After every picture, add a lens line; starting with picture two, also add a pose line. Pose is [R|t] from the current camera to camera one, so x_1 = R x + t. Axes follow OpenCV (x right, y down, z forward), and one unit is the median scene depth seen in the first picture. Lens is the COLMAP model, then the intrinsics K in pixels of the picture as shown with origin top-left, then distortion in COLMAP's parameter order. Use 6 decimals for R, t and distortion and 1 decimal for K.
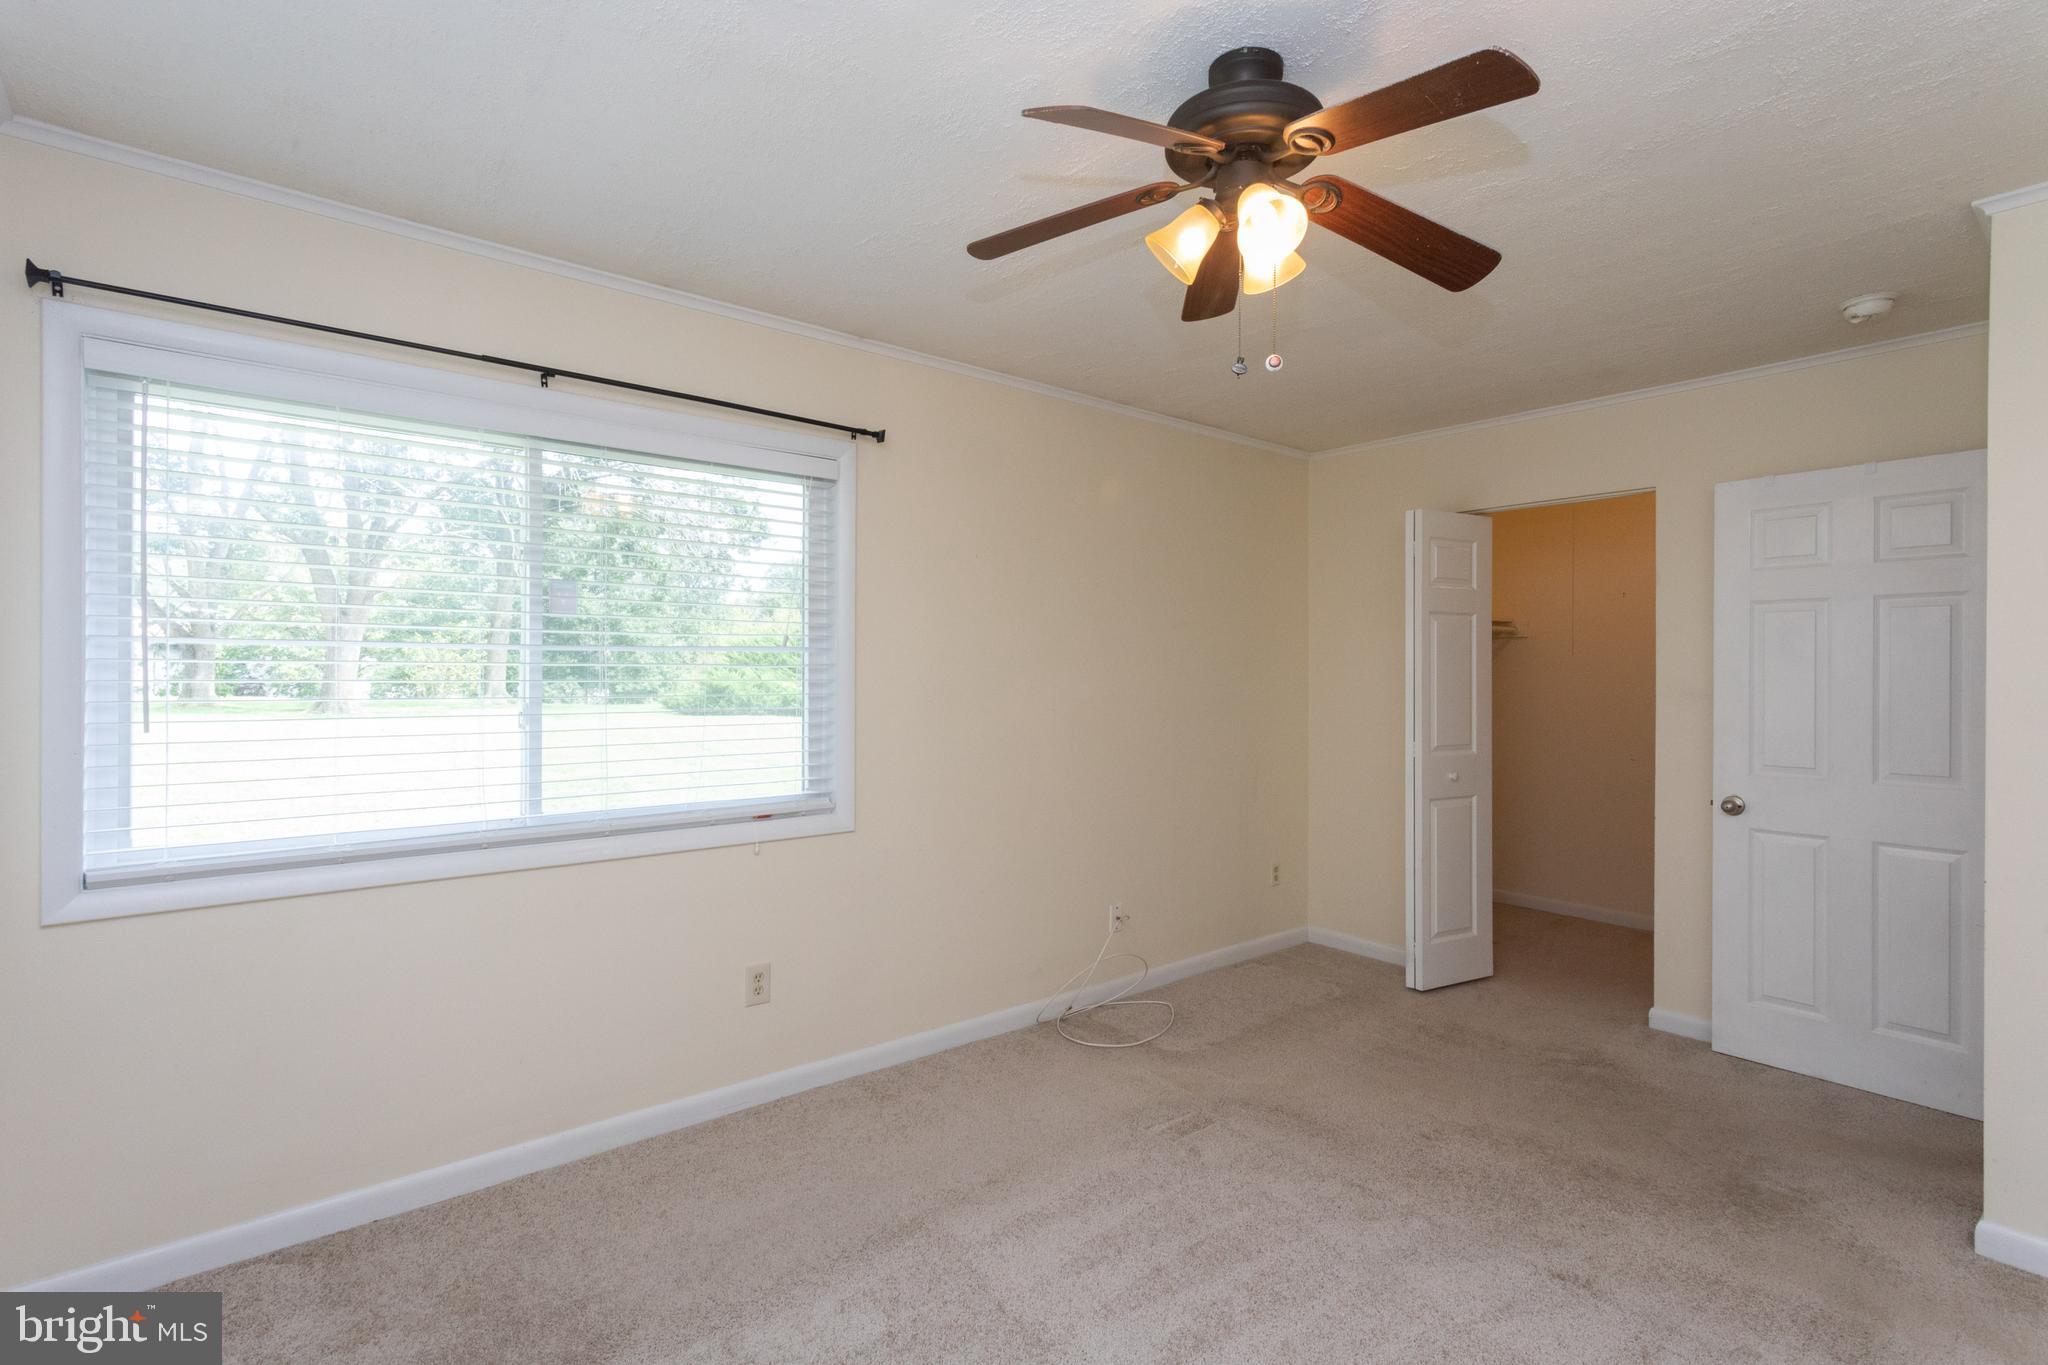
lens RADIAL K [[962.6, 0, 1022.6], [0, 962.6, 679.1], [0, 0, 1]] dist [0.003907, 0.002822]
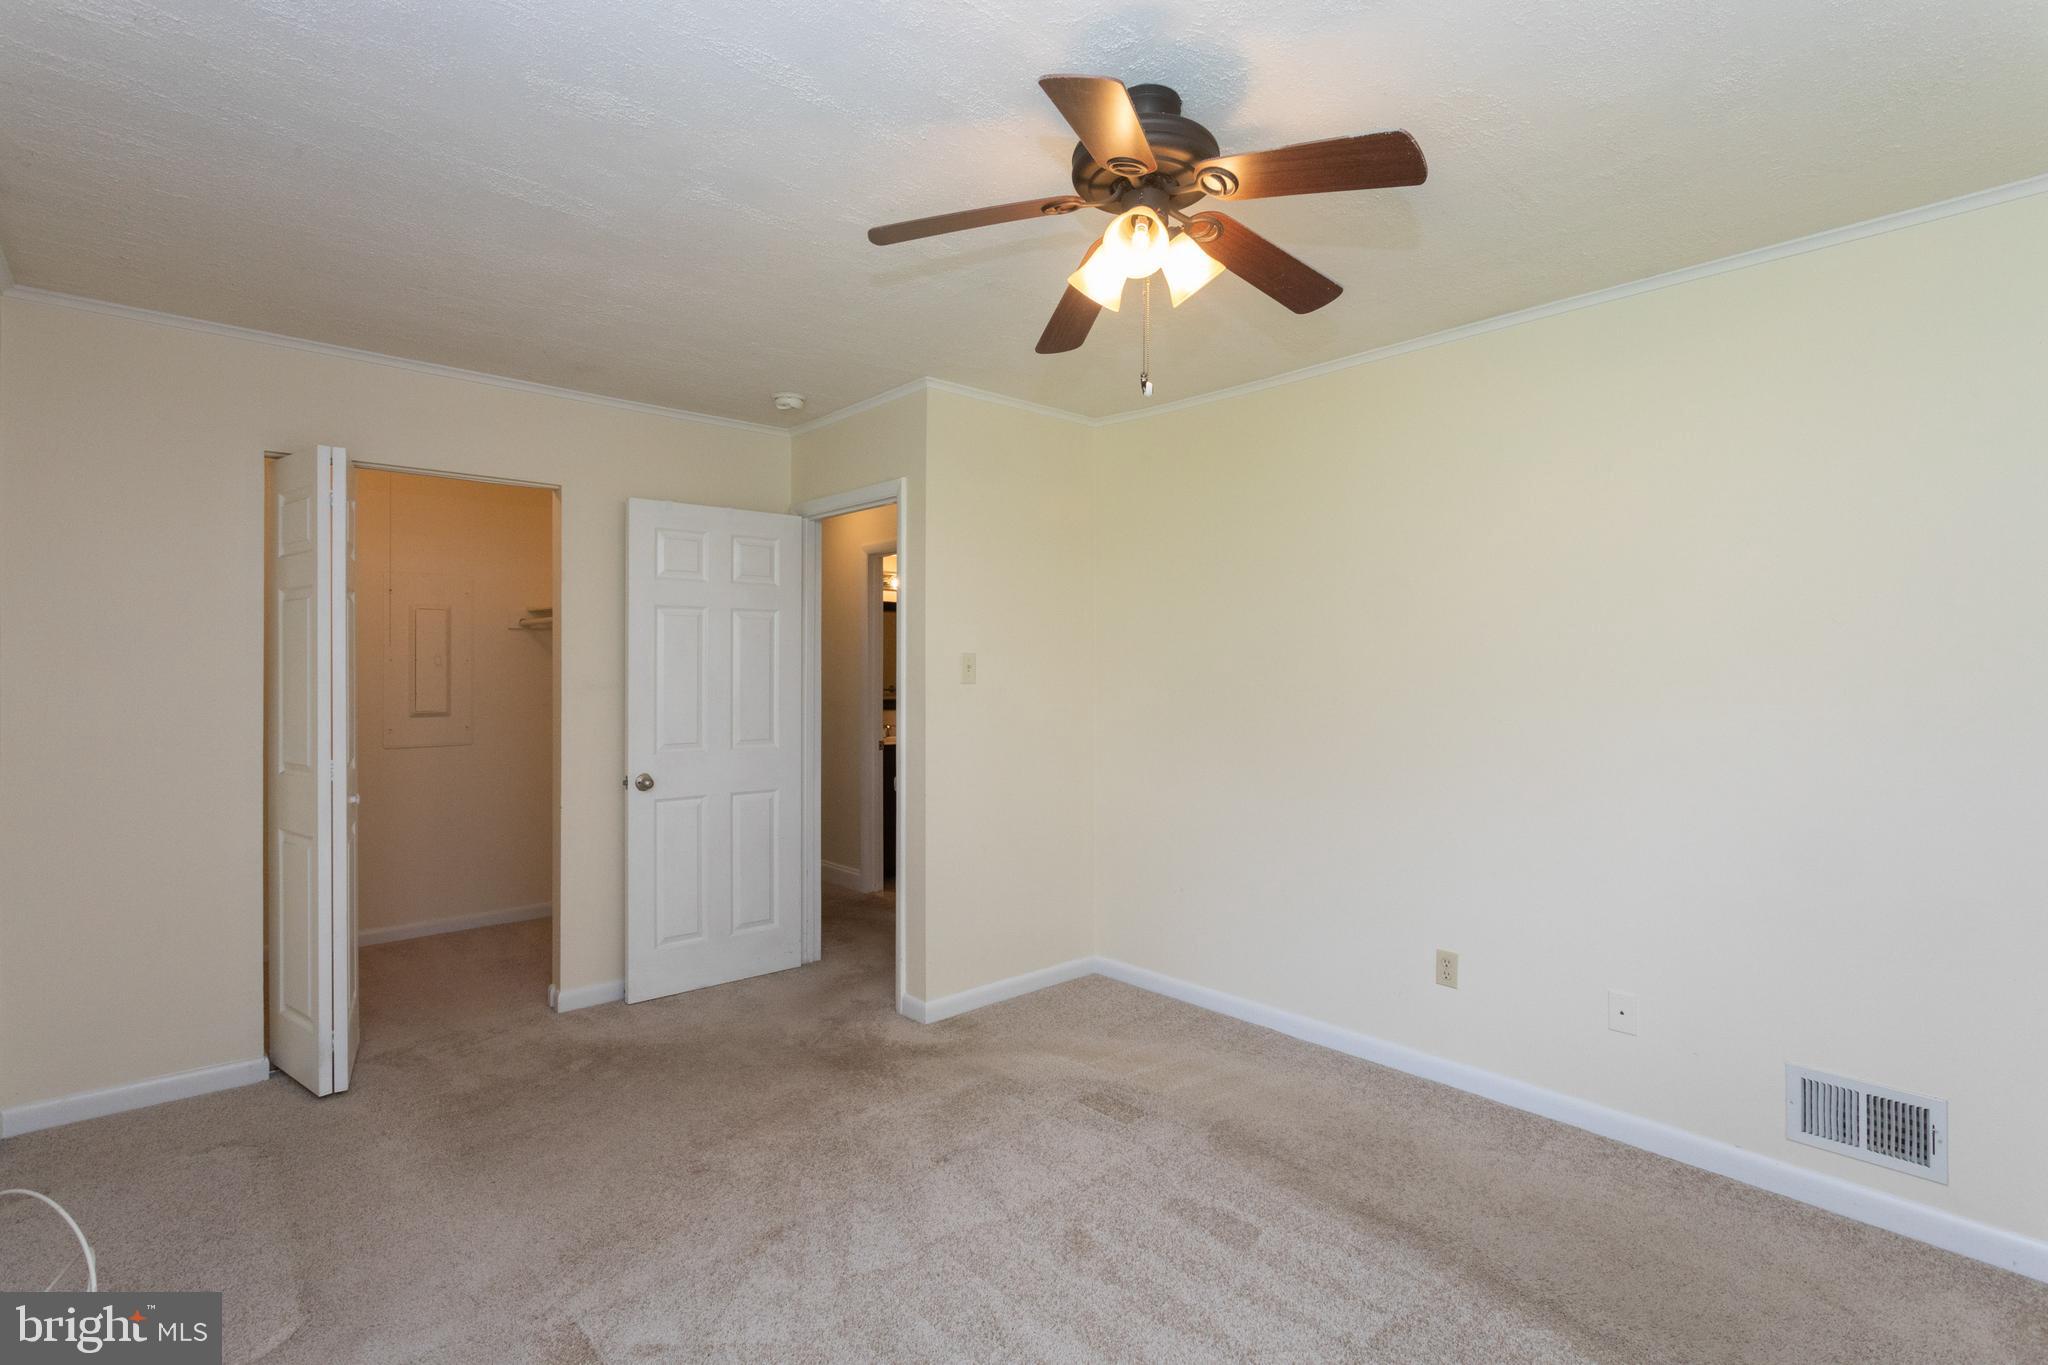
lens RADIAL K [[962.6, 0, 1029.1], [0, 962.6, 669.3], [0, 0, 1]] dist [0.003907, 0.002822]
pose [[-0.042066, -0.005426, 0.999100, -0.509936], [0.004746, 0.999973, 0.005631, -0.008611], [-0.999104, 0.004979, -0.042039, 0.714226]]
